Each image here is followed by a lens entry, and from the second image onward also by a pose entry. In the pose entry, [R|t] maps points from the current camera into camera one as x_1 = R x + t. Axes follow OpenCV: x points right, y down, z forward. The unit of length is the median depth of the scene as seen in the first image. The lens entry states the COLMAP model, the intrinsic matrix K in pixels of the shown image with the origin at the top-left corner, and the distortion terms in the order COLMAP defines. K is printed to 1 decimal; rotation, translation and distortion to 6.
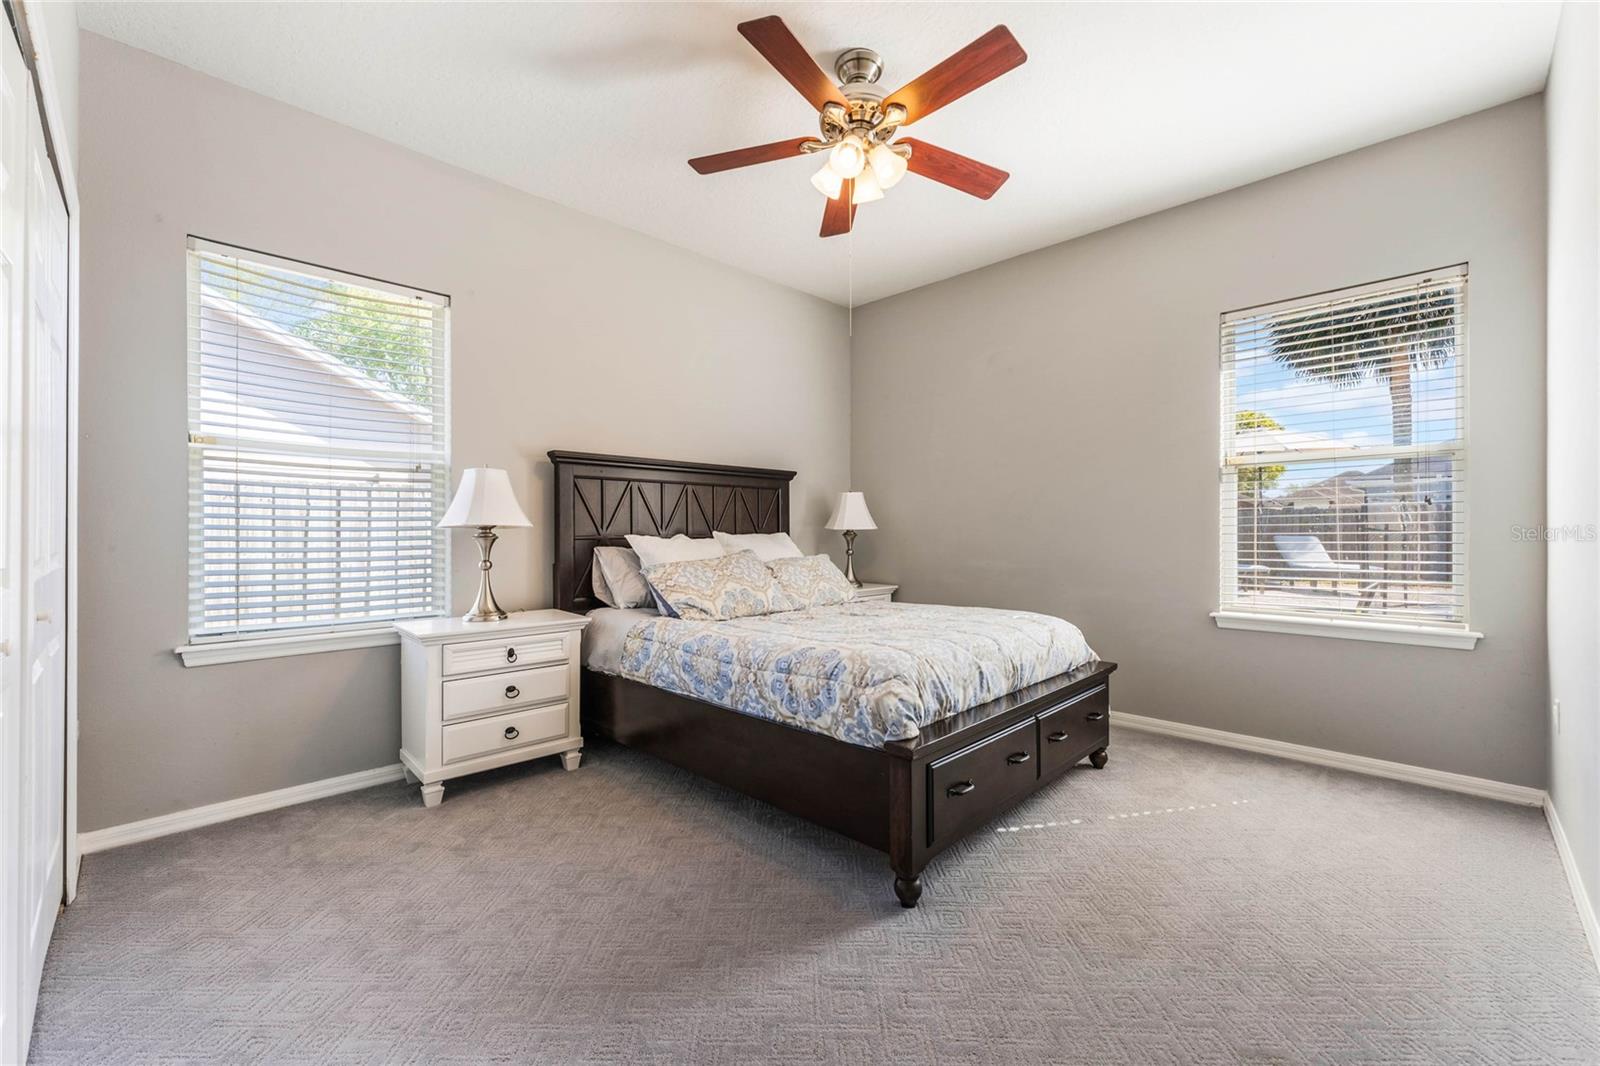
lens RADIAL K [[639.1, 0, 798.4], [0, 639.1, 523.5], [0, 0, 1]] dist [0.001983, 0.000326]
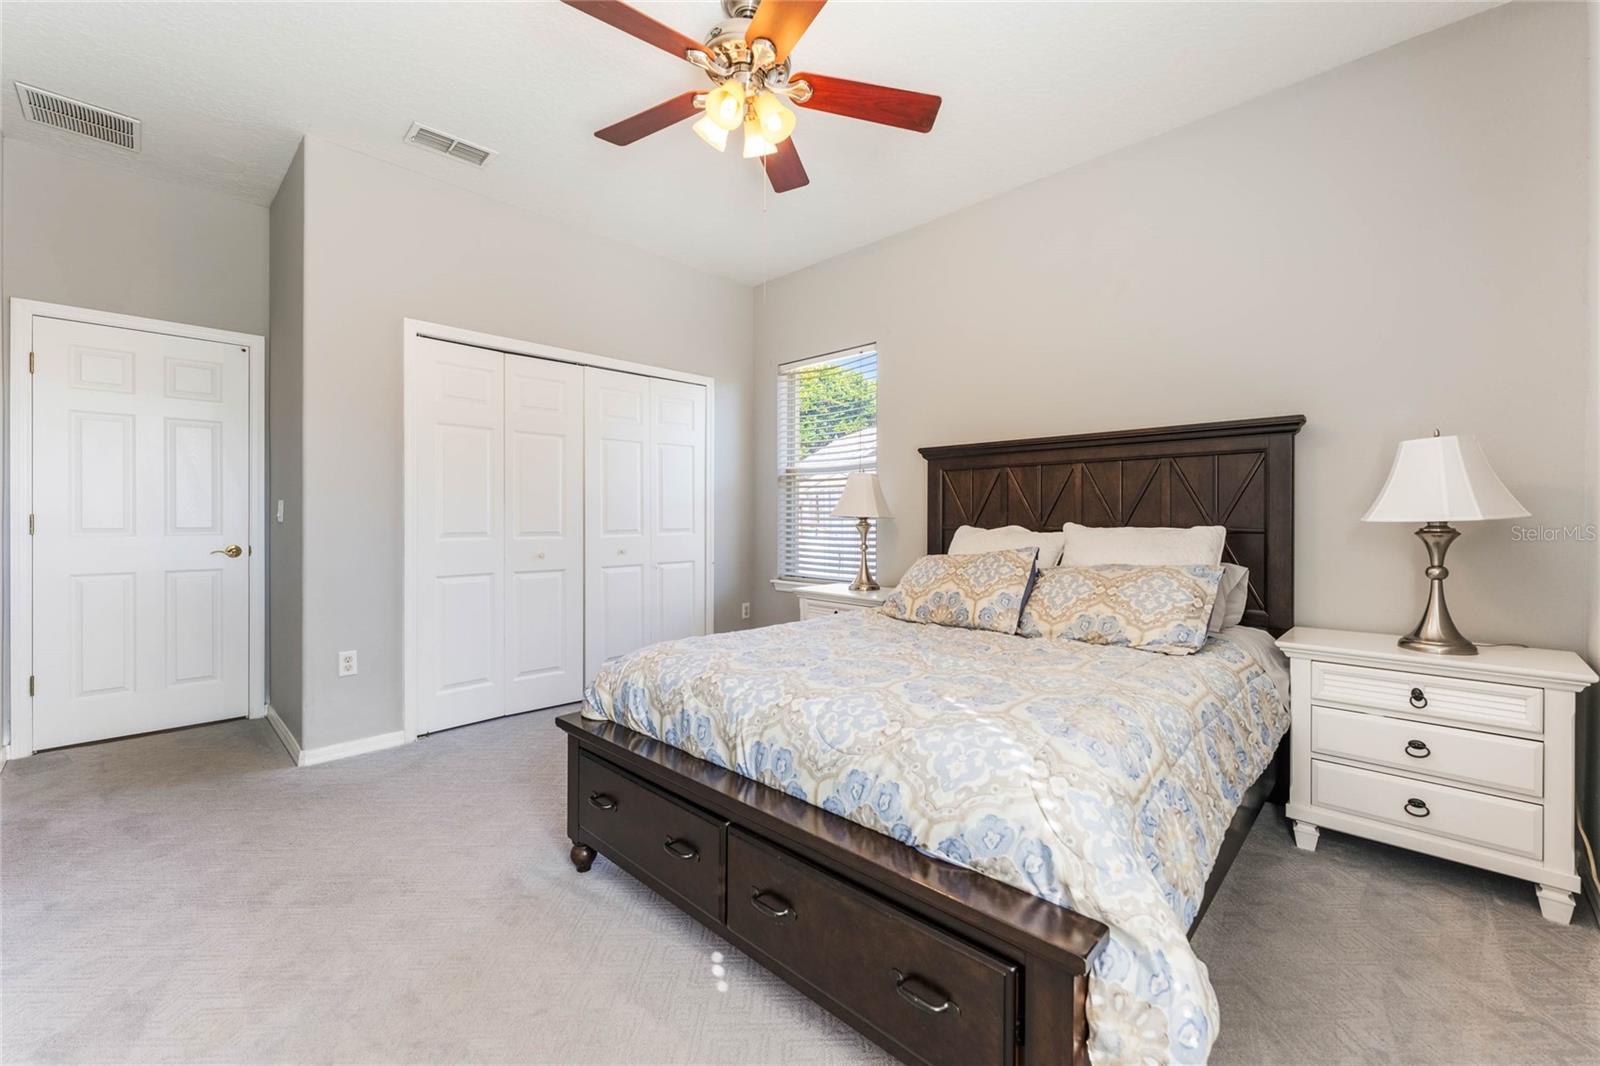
lens RADIAL K [[639.1, 0, 798.4], [0, 639.1, 523.5], [0, 0, 1]] dist [0.001983, 0.000326]
pose [[-0.005839, 0.003257, -0.999978, 0.611030], [0.002871, 0.999991, 0.003240, 0.010329], [0.999979, -0.002852, -0.005848, 0.679635]]
